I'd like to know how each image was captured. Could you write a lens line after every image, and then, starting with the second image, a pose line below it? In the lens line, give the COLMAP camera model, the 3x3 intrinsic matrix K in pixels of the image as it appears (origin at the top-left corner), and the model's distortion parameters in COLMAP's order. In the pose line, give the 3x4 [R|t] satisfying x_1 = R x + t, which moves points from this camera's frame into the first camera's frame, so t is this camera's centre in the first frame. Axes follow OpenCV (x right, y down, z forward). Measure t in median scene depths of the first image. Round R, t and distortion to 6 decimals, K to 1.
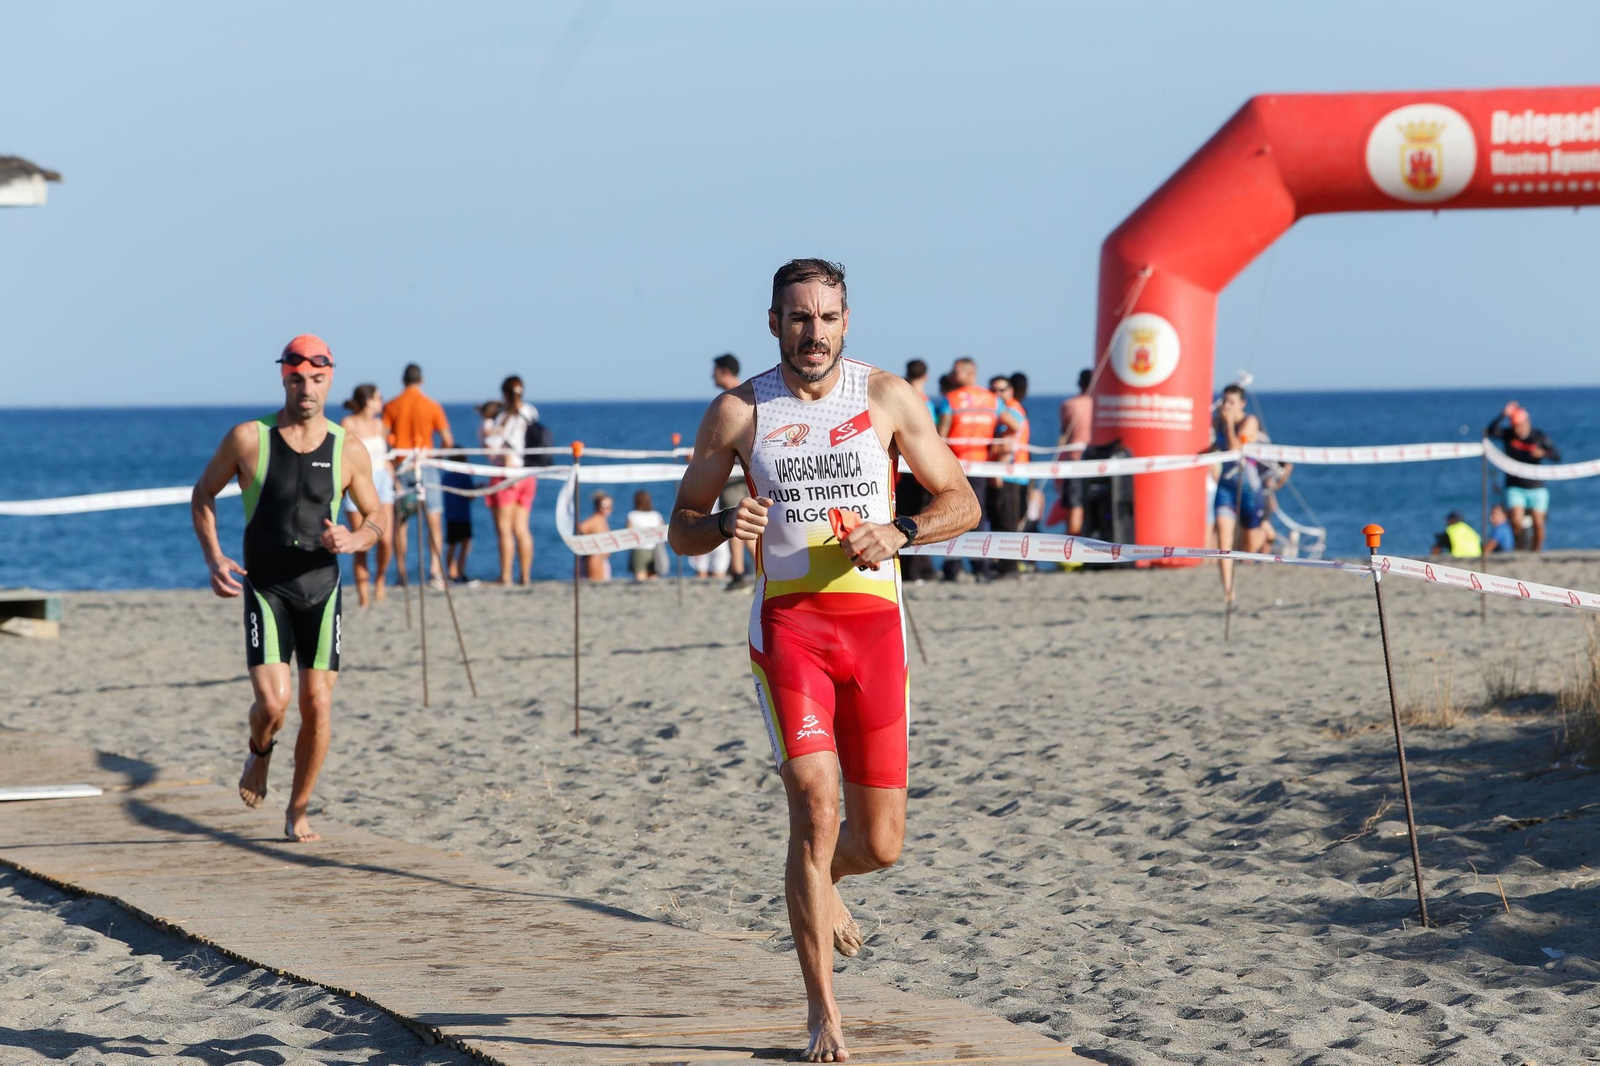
lens RADIAL K [[9049.6, 0, 796.8], [0, 9049.6, 540.5], [0, 0, 1]] dist [1.874304, 0.000000]
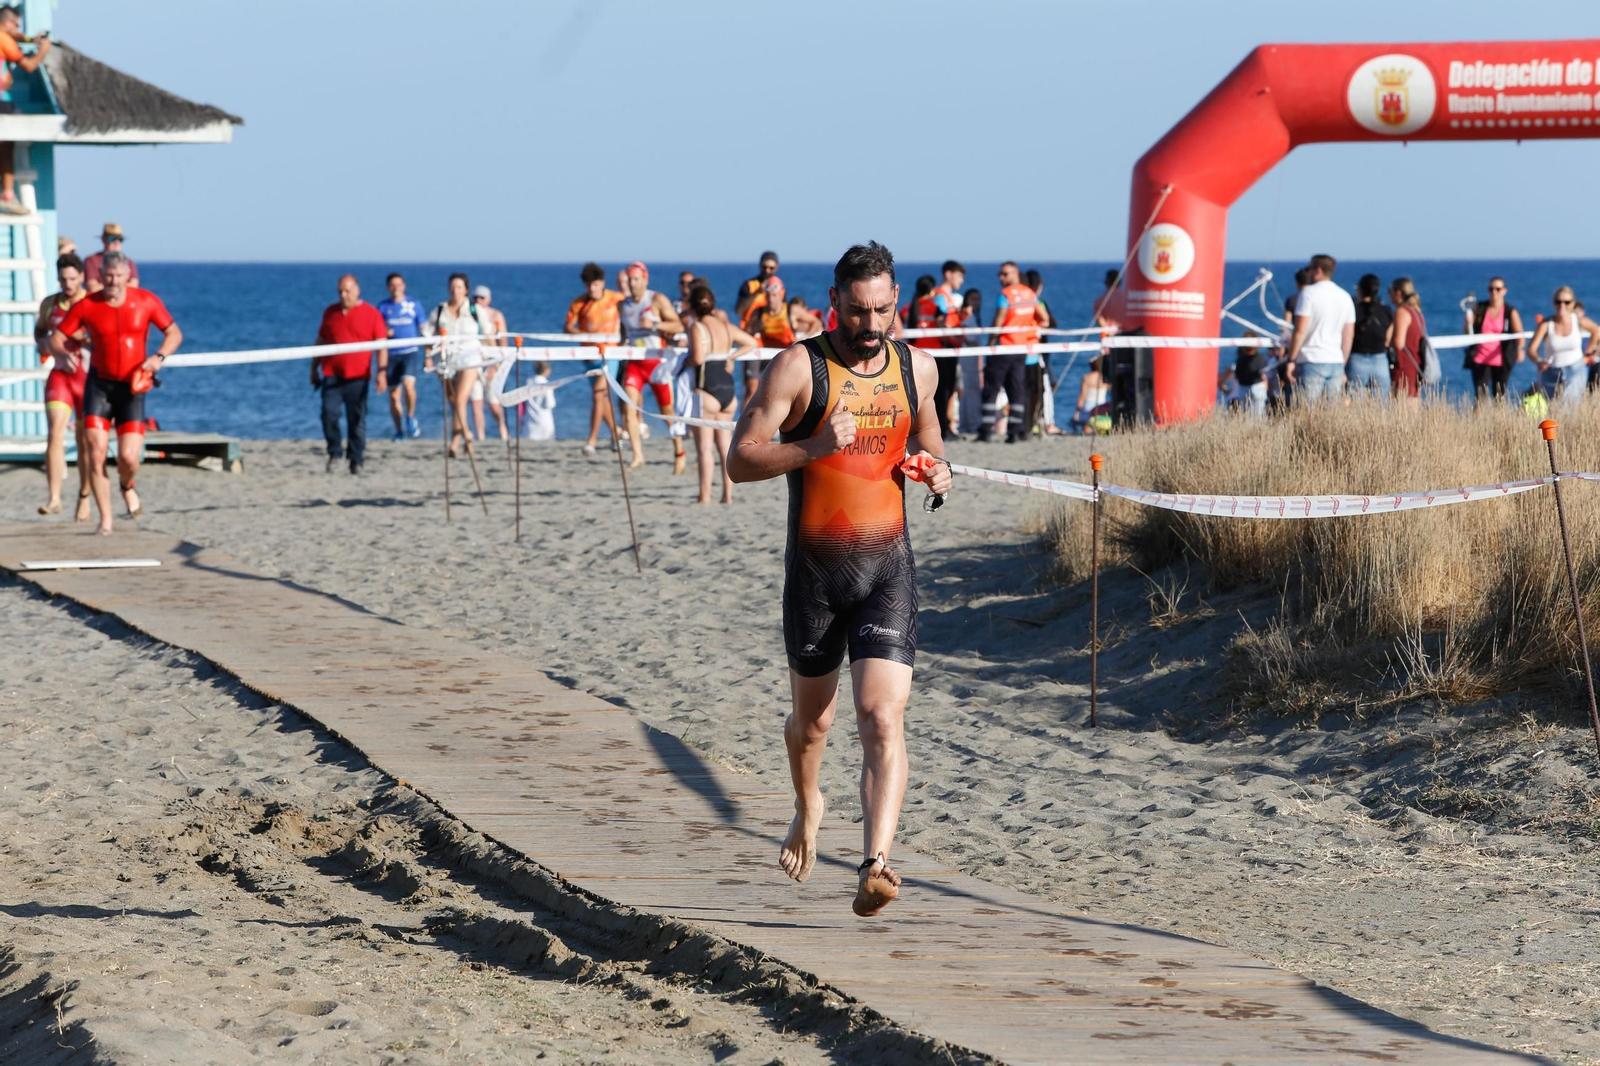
lens RADIAL K [[9049.6, 0, 801.8], [0, 9049.6, 534.3], [0, 0, 1]] dist [1.874304, 0.000000]
pose [[0.999032, 0.013217, -0.041963, 0.041502], [-0.012611, 0.999813, 0.014668, -0.000505], [0.042149, -0.014124, 0.999011, -0.226848]]
